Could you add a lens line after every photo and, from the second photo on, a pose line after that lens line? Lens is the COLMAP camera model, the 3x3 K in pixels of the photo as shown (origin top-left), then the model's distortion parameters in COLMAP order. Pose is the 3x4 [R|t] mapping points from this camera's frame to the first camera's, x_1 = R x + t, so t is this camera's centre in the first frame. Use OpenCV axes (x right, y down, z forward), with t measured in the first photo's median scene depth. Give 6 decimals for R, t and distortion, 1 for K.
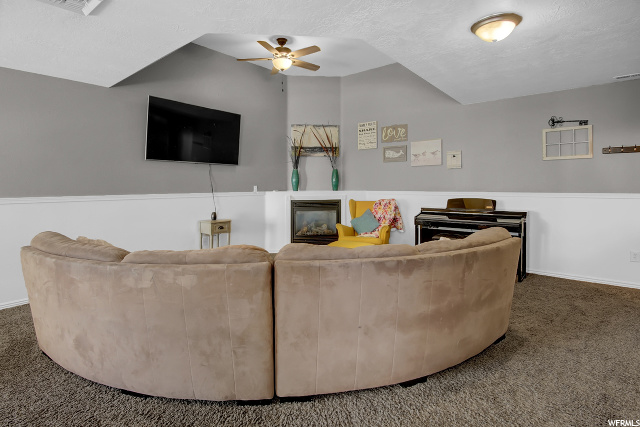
lens RADIAL K [[323.4, 0, 317.9], [0, 323.4, 197.0], [0, 0, 1]] dist [-0.005624, -0.001210]
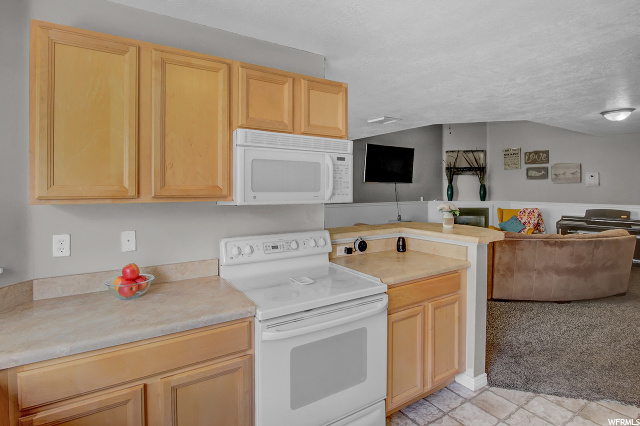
lens RADIAL K [[323.4, 0, 317.9], [0, 323.4, 196.5], [0, 0, 1]] dist [-0.005624, -0.001210]
pose [[0.949586, 0.007080, -0.313428, -0.194220], [-0.010498, 0.999902, -0.009218, -0.020404], [0.313332, 0.012044, 0.949567, -0.510133]]
